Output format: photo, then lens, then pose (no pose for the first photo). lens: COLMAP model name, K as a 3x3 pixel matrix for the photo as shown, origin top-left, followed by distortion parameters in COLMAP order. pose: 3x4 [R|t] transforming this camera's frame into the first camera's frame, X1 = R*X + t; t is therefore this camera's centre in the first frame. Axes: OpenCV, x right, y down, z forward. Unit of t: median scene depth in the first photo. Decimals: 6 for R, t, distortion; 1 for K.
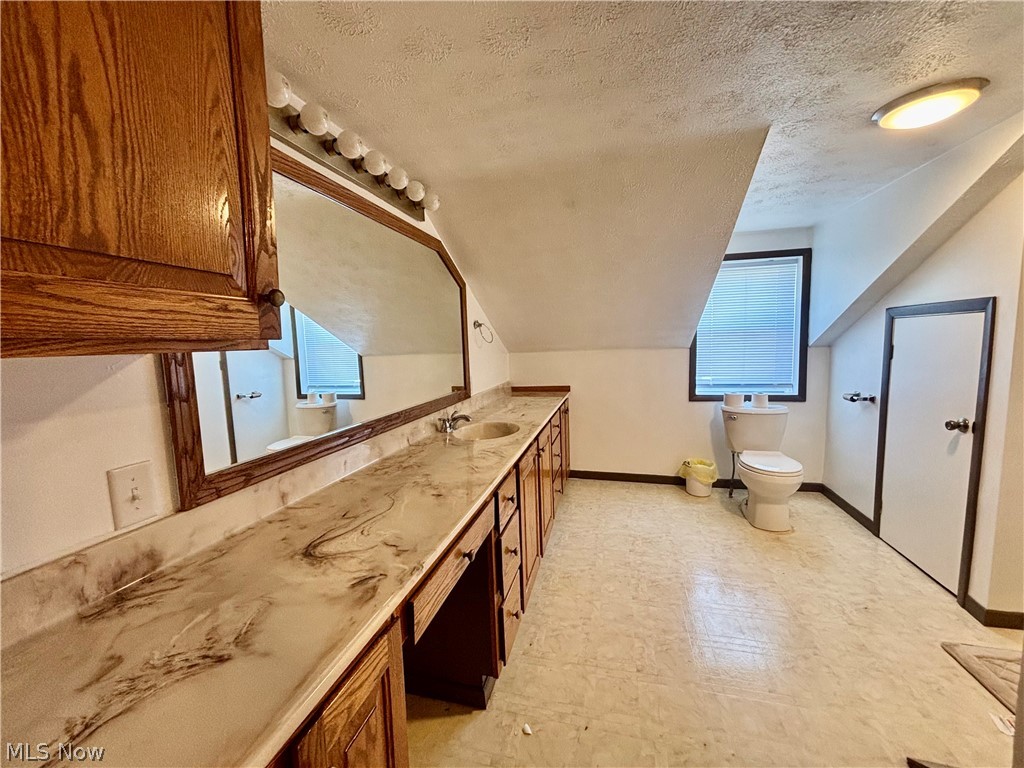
lens RADIAL K [[413.7, 0, 511.1], [0, 413.7, 386.0], [0, 0, 1]] dist [0.002545, -0.000410]
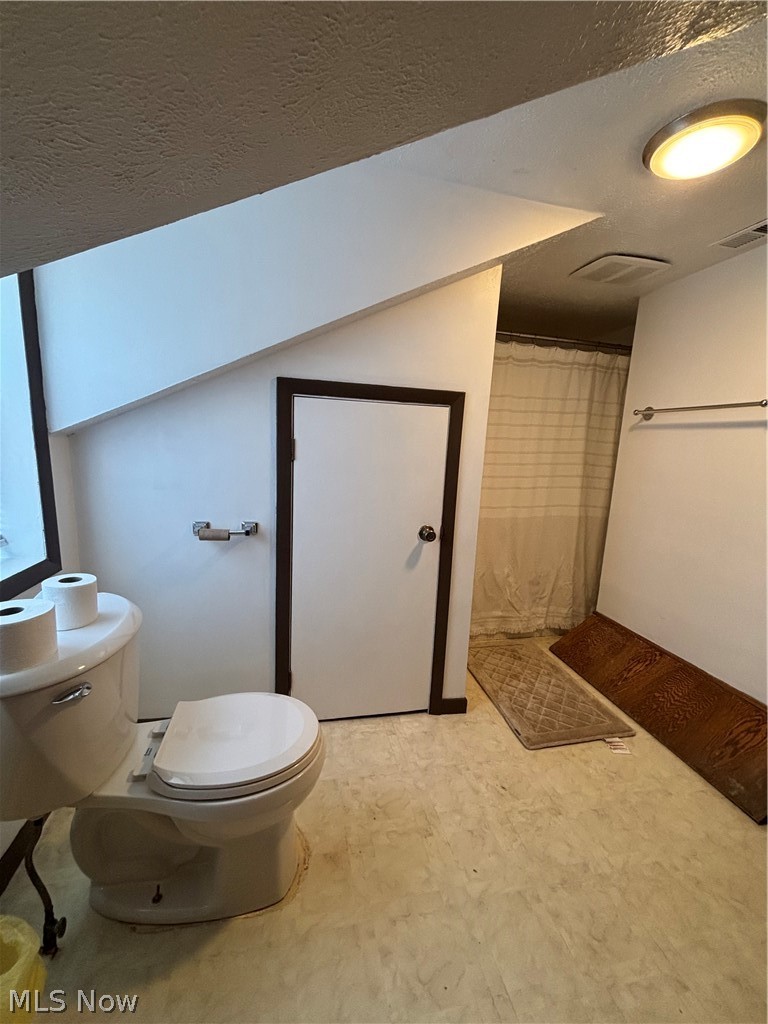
lens RADIAL K [[413.7, 0, 384.0], [0, 413.7, 512.0], [0, 0, 1]] dist [0.002545, -0.000410]
pose [[-0.453034, -0.153318, 0.878210, 0.333584], [0.061080, 0.977448, 0.202152, -0.128808], [-0.889398, 0.145223, -0.433452, 1.364670]]
